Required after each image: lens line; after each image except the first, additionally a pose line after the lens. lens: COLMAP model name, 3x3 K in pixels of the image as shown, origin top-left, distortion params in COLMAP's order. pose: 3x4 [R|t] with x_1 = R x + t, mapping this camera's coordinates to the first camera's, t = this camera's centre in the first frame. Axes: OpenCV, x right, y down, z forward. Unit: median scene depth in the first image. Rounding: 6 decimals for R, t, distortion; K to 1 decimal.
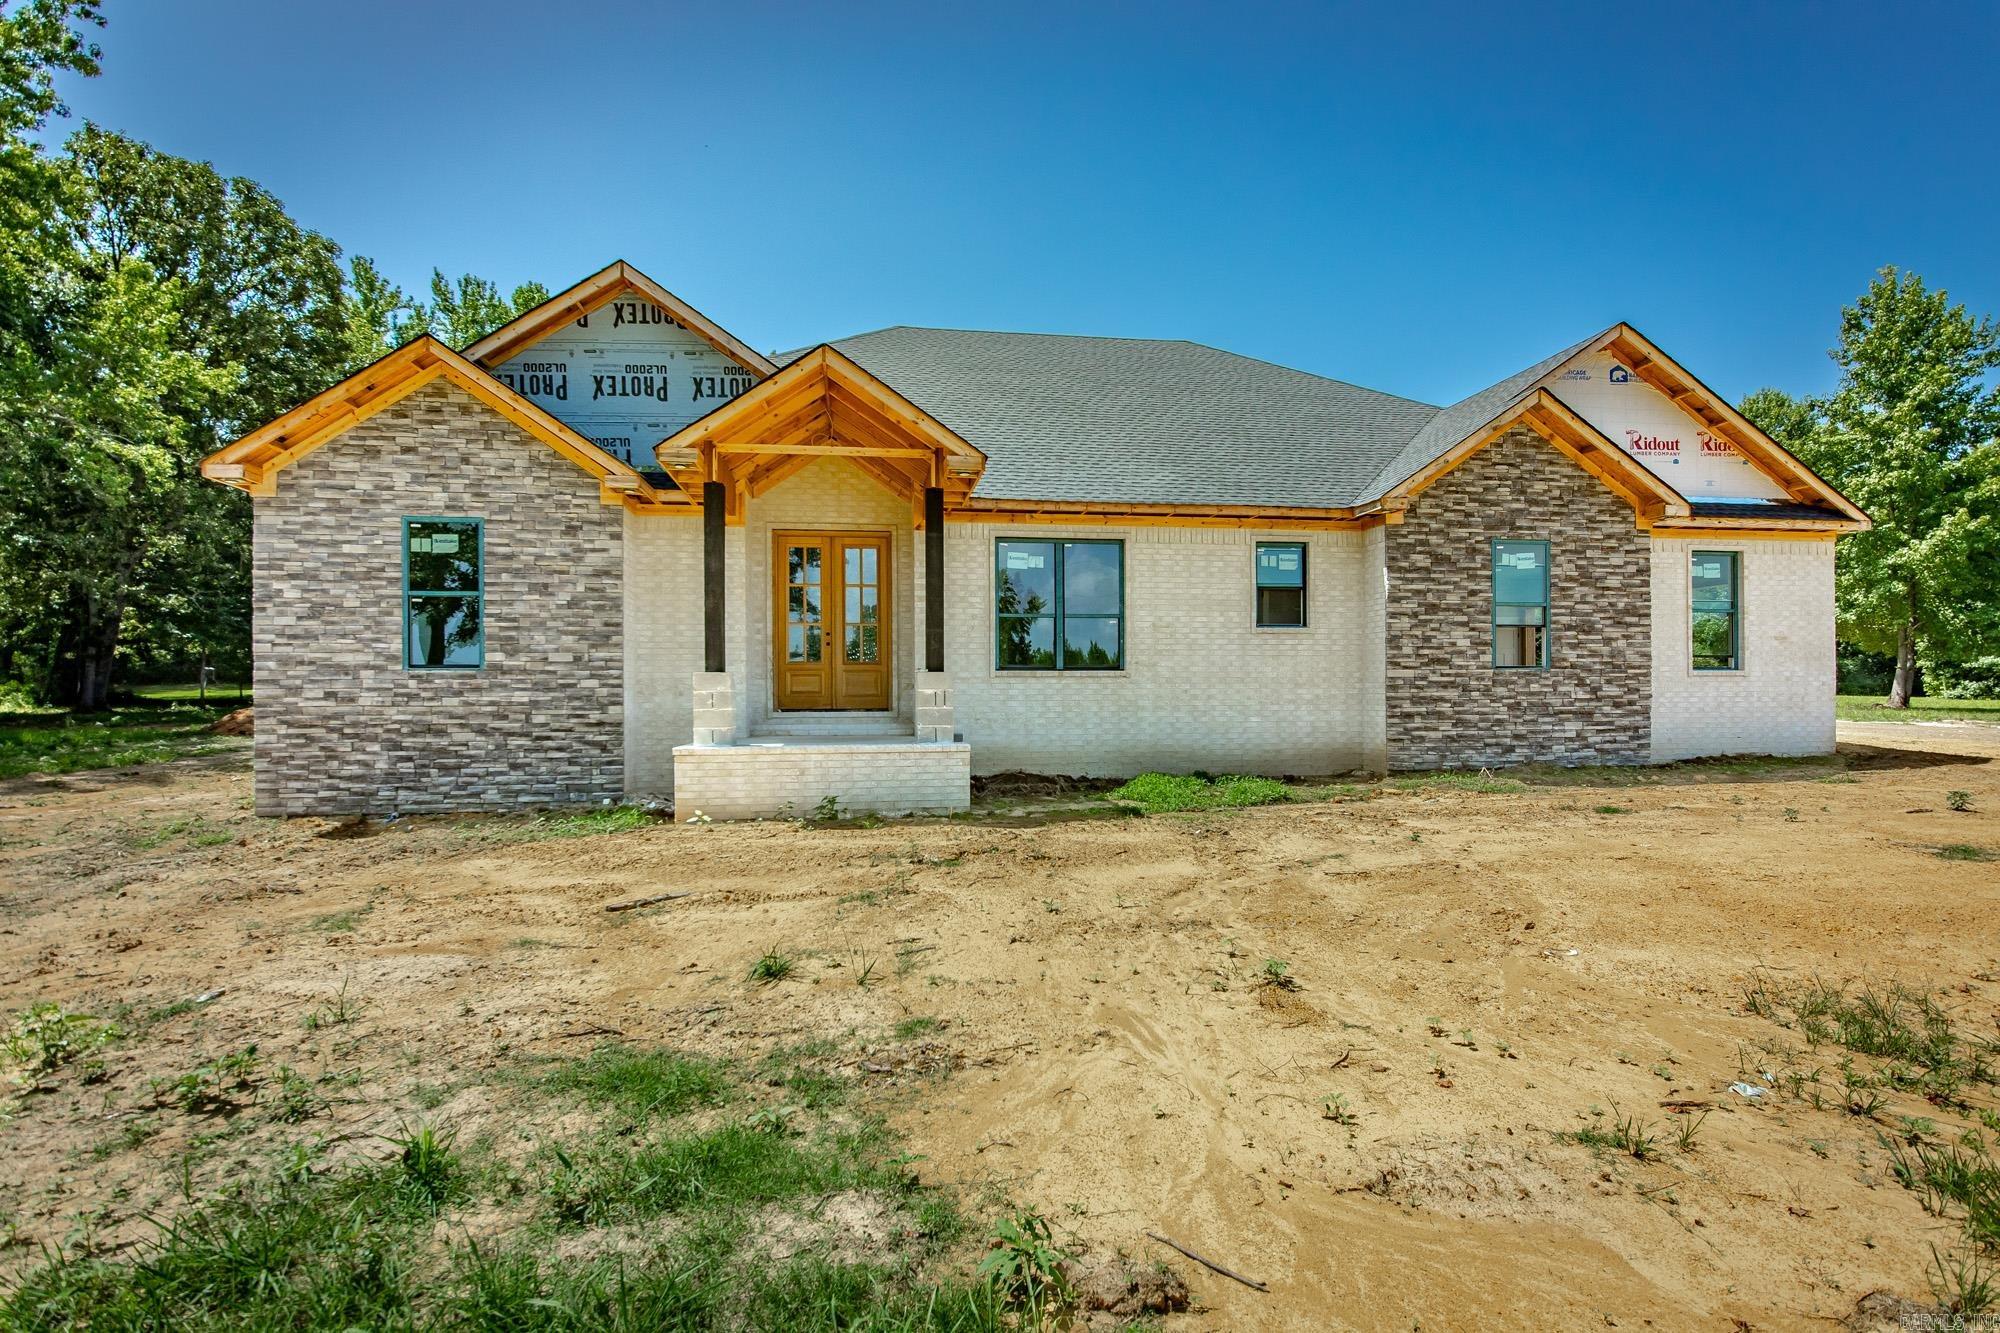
lens RADIAL K [[931.4, 0, 999.9], [0, 931.4, 657.5], [0, 0, 1]] dist [0.002548, 0.000327]
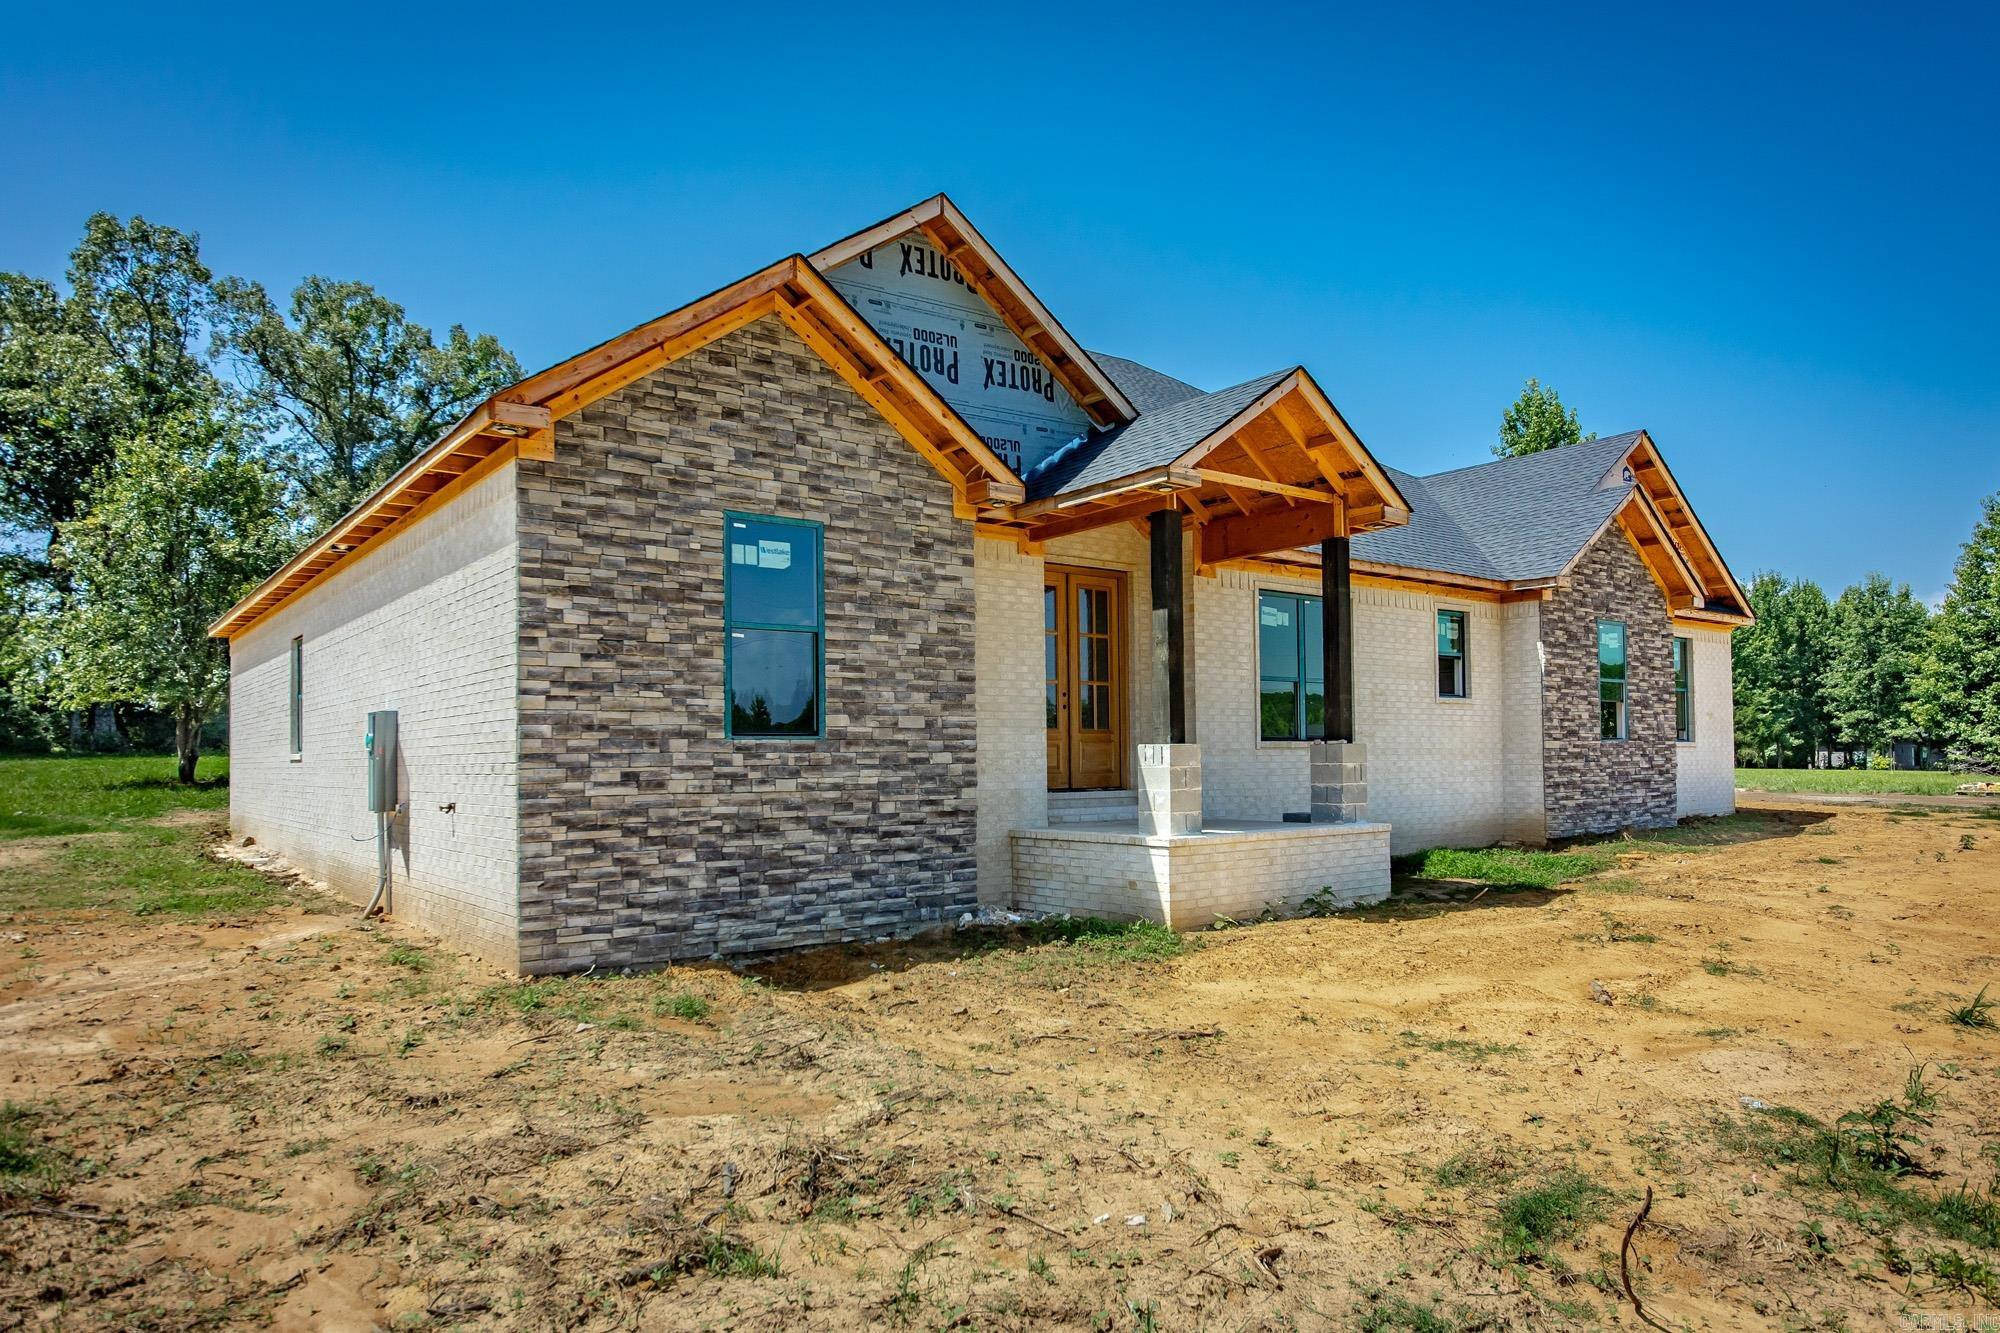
lens RADIAL K [[1224.8, 0, 999.1], [0, 1224.8, 683.8], [0, 0, 1]] dist [0.003752, 0.000805]
pose [[0.870584, 0.025345, 0.491367, -0.891189], [-0.010850, 0.999418, -0.032327, 0.000260], [-0.491901, 0.022813, 0.870352, 0.134543]]
